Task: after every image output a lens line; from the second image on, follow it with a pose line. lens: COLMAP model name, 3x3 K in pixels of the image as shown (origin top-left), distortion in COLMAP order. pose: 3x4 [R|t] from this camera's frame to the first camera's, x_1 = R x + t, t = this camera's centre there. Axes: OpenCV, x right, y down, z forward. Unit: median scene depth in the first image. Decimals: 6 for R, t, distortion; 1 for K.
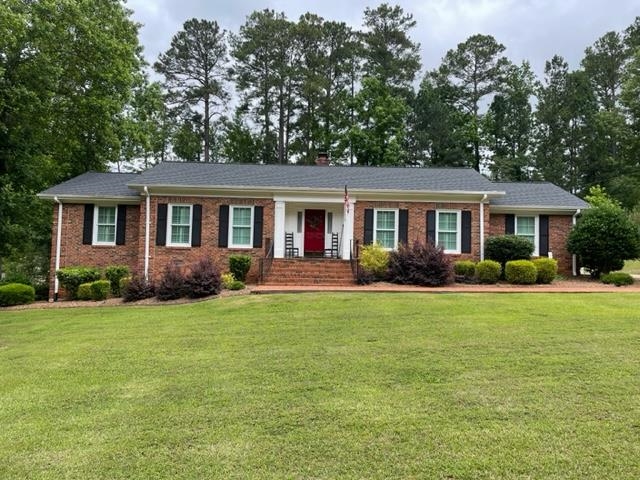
lens RADIAL K [[482.2, 0, 319.5], [0, 482.2, 238.0], [0, 0, 1]] dist [0.058280, 0.003374]
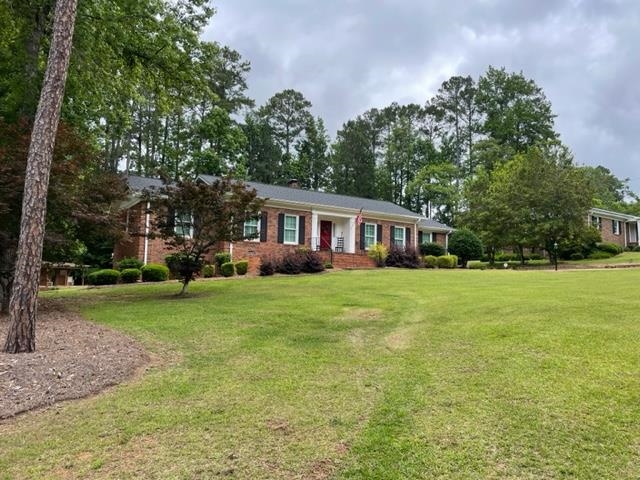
lens RADIAL K [[482.2, 0, 321.2], [0, 482.2, 239.9], [0, 0, 1]] dist [0.058280, 0.003374]
pose [[0.842861, 0.045695, 0.536188, -0.855415], [-0.027062, 0.998727, -0.042573, 0.066886], [-0.537450, 0.021373, 0.843024, -0.259842]]
